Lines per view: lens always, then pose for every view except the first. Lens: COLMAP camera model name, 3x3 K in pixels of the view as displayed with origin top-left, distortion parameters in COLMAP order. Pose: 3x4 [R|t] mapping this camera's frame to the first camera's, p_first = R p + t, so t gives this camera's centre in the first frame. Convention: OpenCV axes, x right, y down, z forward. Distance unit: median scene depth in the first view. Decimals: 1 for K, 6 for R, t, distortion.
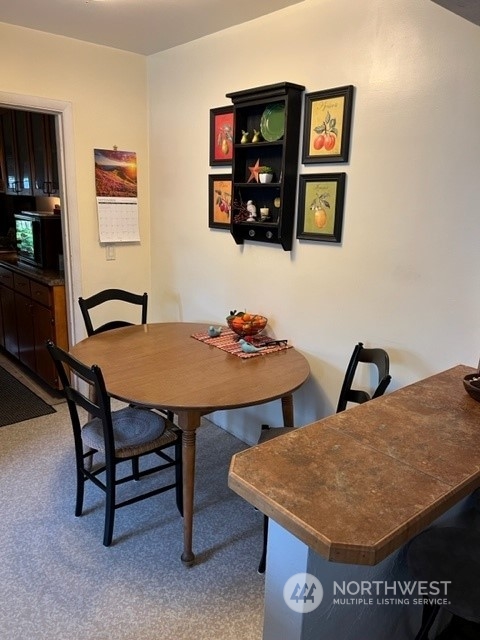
lens RADIAL K [[495.5, 0, 240.1], [0, 495.5, 319.6], [0, 0, 1]] dist [0.048551, 0.001034]
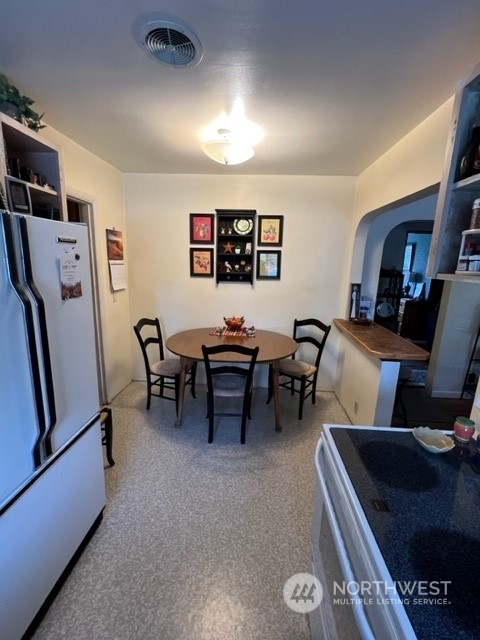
lens RADIAL K [[277.9, 0, 239.0], [0, 277.9, 319.2], [0, 0, 1]] dist [-0.000717, -0.000030]
pose [[0.696007, -0.157219, 0.700611, -0.804327], [0.169247, 0.984163, 0.052714, -0.062994], [-0.697803, 0.081888, 0.711593, 0.187615]]
